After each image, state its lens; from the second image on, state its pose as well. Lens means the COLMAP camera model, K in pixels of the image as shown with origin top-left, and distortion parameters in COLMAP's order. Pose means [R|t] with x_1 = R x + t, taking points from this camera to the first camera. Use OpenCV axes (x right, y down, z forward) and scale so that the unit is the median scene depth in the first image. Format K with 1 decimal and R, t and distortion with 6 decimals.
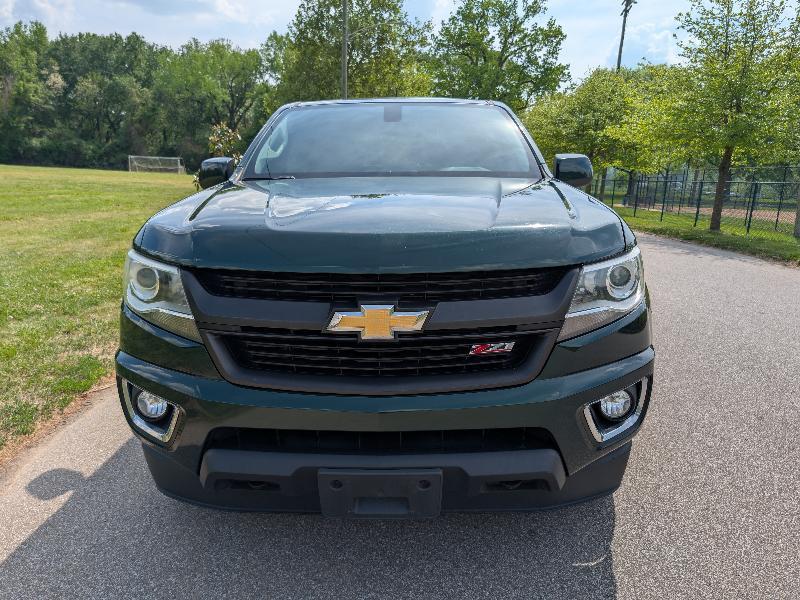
lens RADIAL K [[579.2, 0, 405.0], [0, 579.2, 294.1], [0, 0, 1]] dist [0.002614, 0.007656]
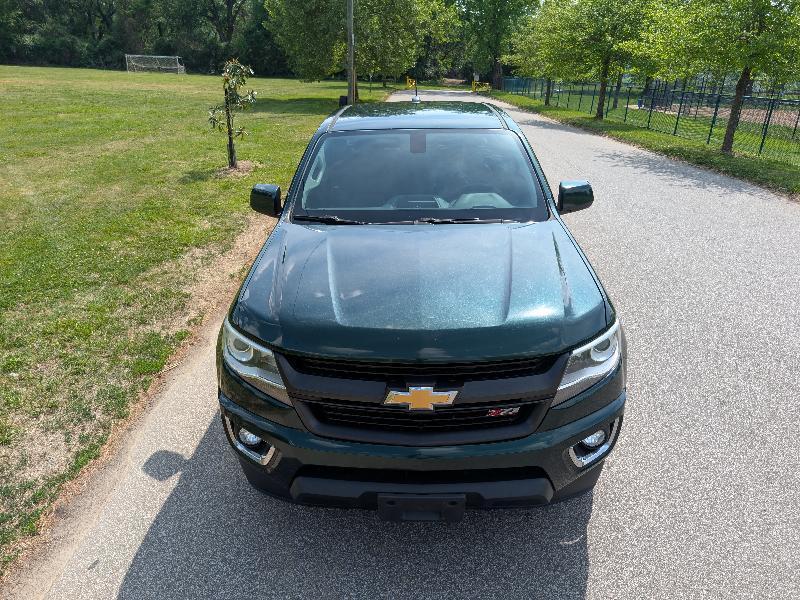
lens RADIAL K [[583.5, 0, 402.6], [0, 583.5, 285.2], [0, 0, 1]] dist [0.006553, -0.001635]
pose [[0.999901, -0.000240, -0.014077, -0.059888], [0.002530, 0.986639, 0.162905, -0.373539], [0.013850, -0.162925, 0.986541, -0.280849]]
